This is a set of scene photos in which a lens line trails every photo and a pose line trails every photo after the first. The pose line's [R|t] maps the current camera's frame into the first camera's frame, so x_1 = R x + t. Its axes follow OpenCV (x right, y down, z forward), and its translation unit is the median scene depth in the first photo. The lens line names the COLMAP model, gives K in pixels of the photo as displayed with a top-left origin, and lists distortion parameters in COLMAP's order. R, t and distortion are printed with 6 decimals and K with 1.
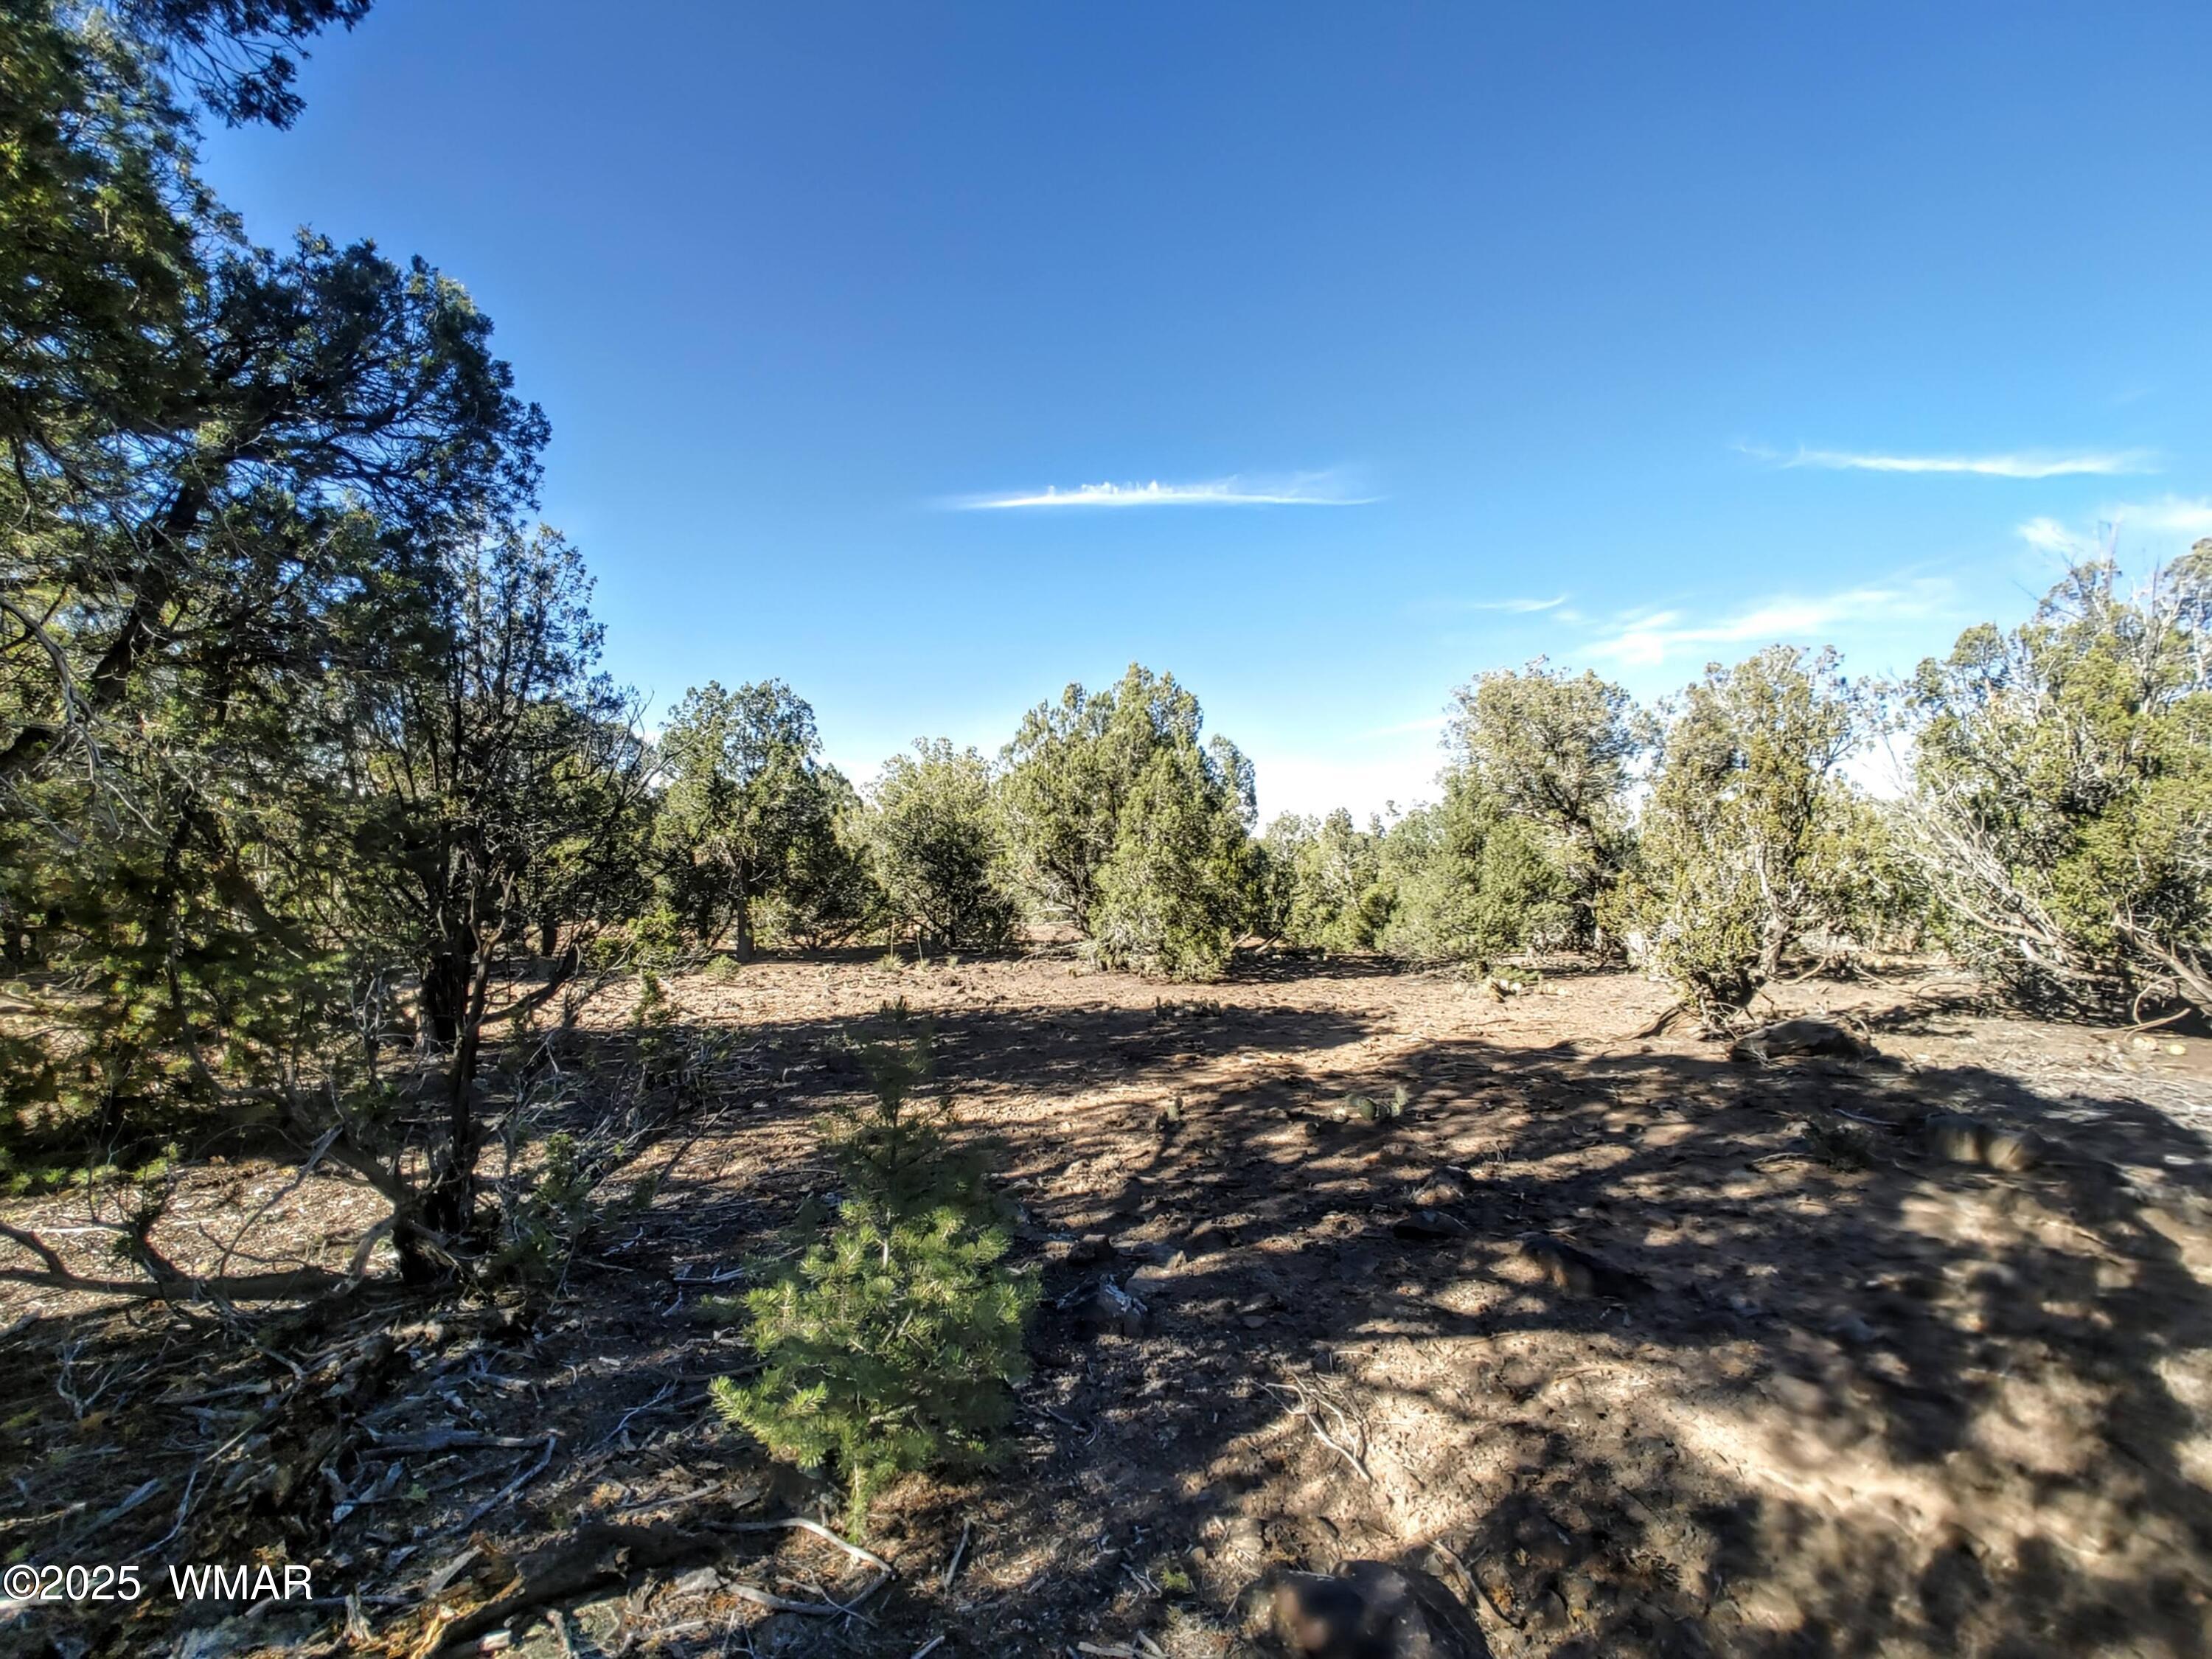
lens RADIAL K [[956.3, 0, 1109.7], [0, 956.3, 839.3], [0, 0, 1]] dist [-0.004194, -0.000125]
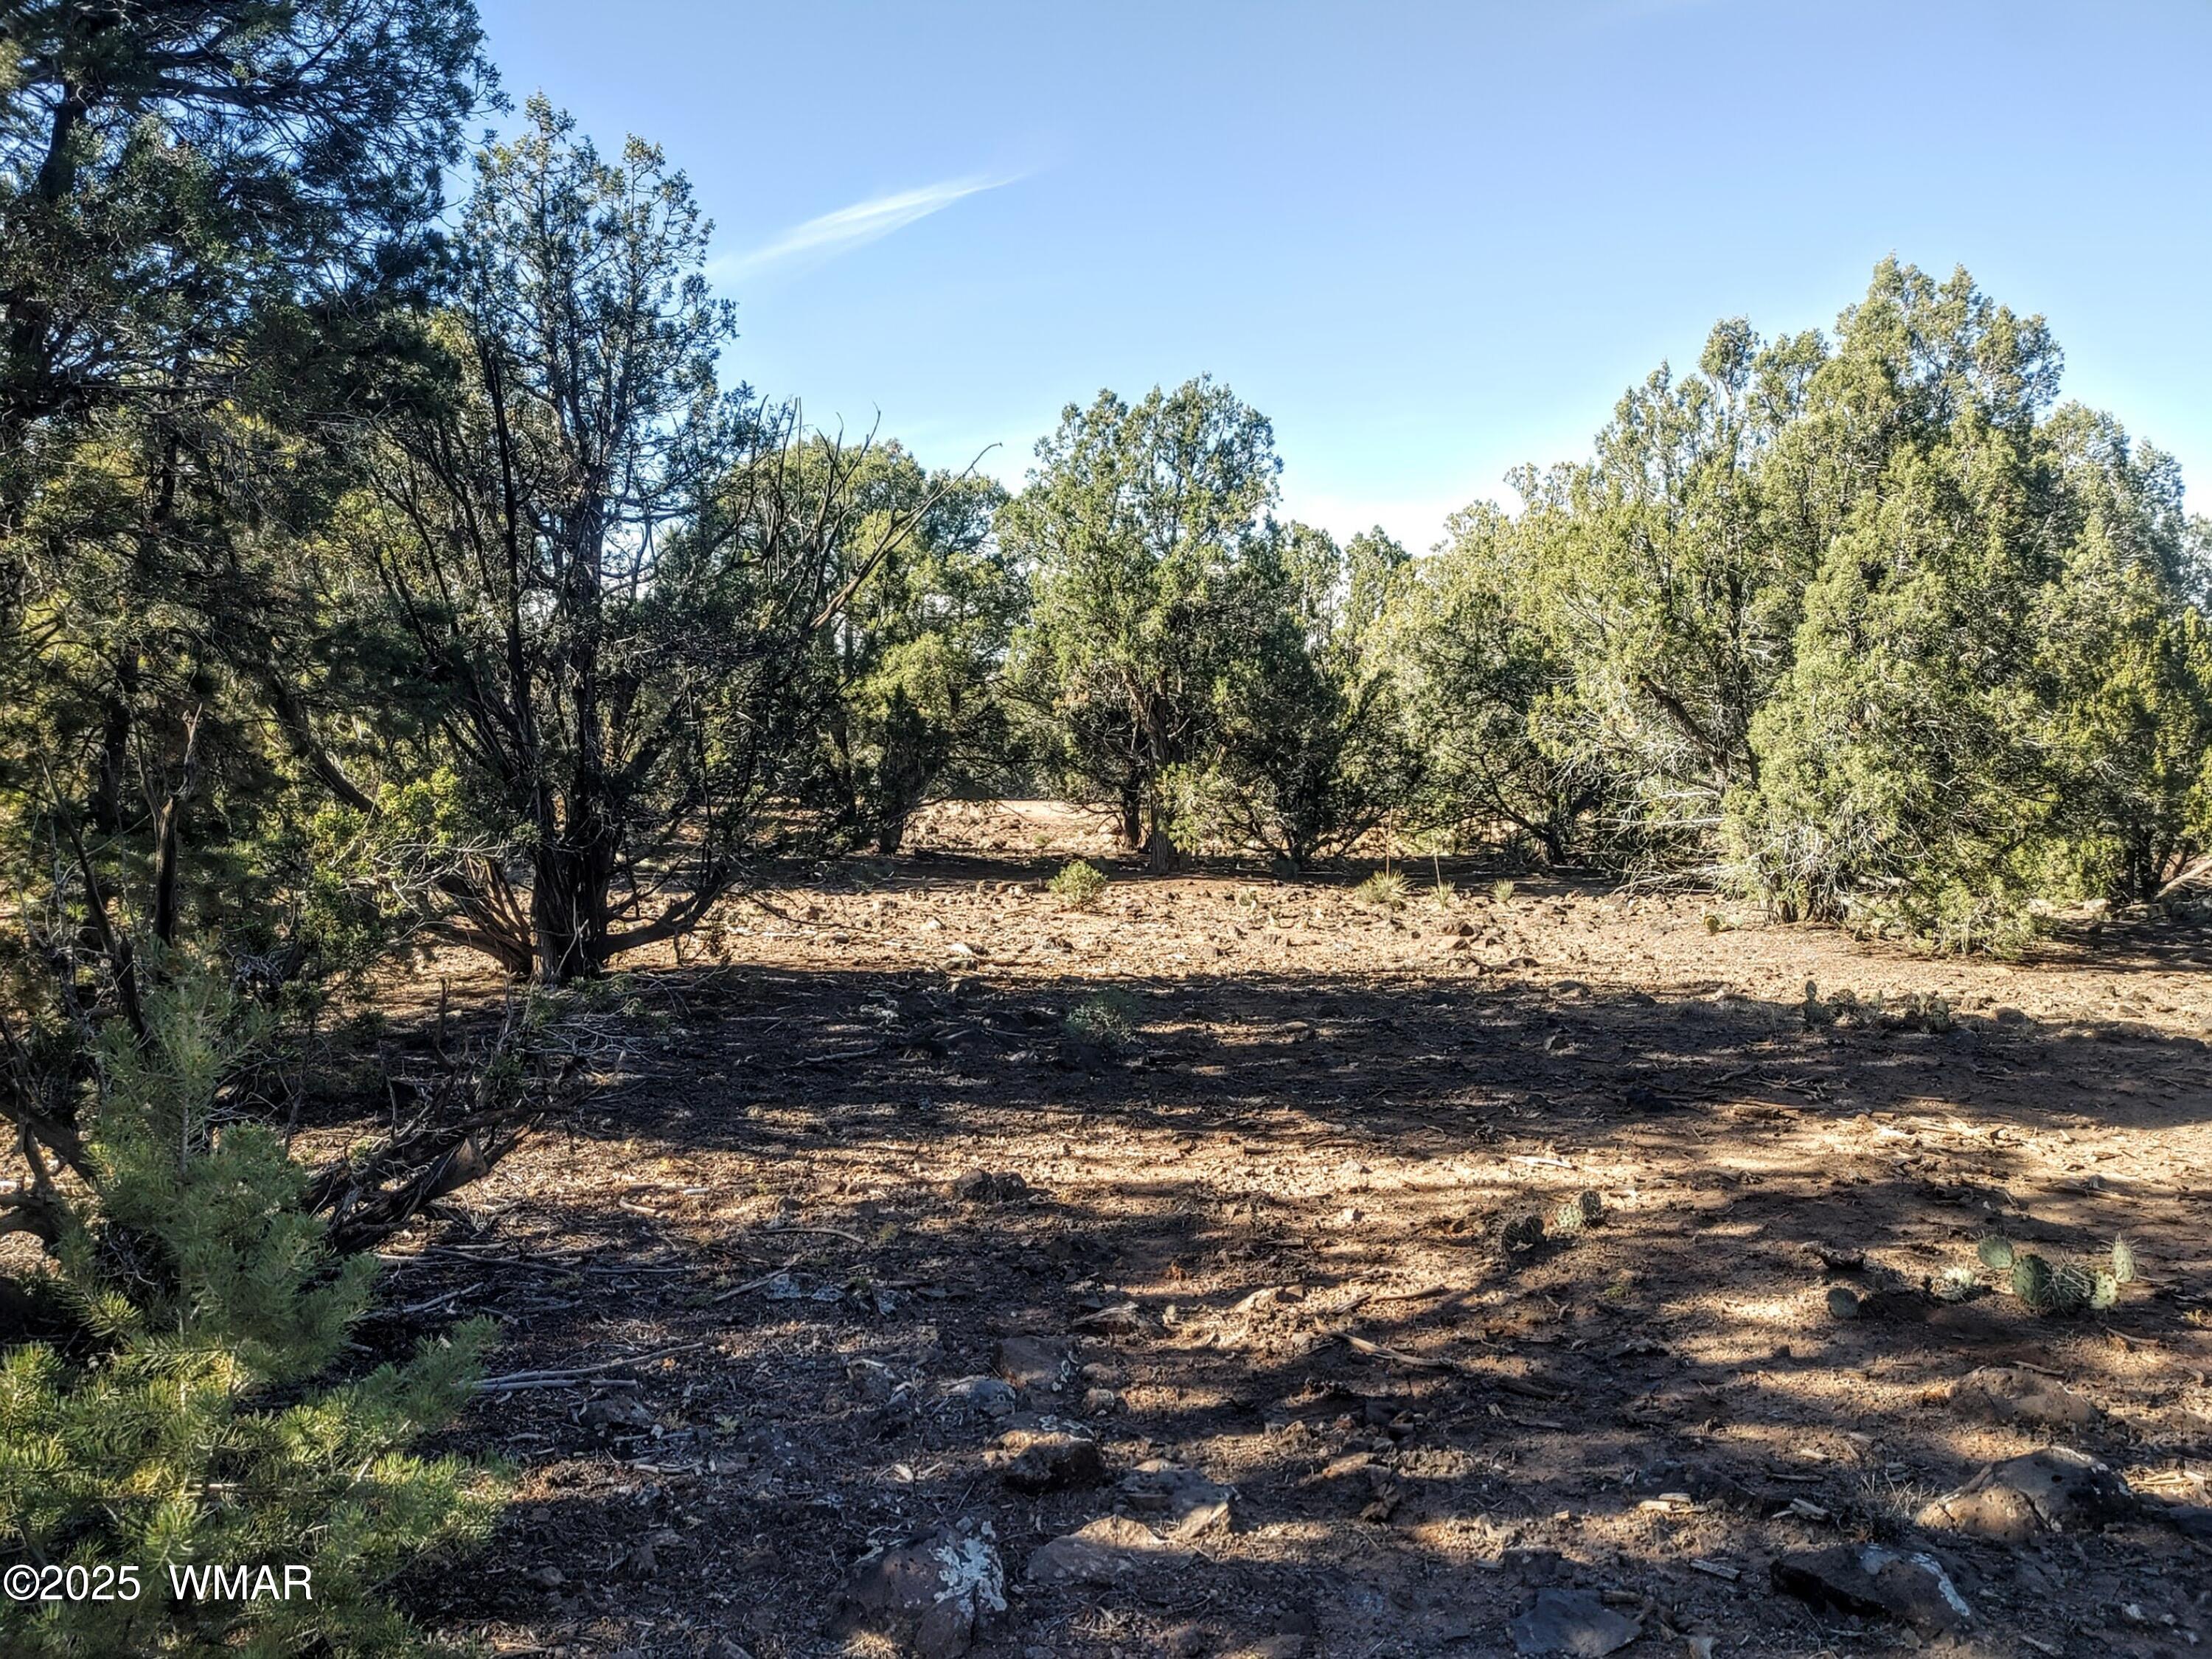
lens RADIAL K [[1736.0, 0, 1111.6], [0, 1736.0, 836.0], [0, 0, 1]] dist [0.066125, -0.001495]
pose [[0.885941, 0.029154, -0.462880, 0.107915], [0.016298, 0.995449, 0.093891, 0.004946], [0.463511, -0.090726, 0.881434, 0.061432]]
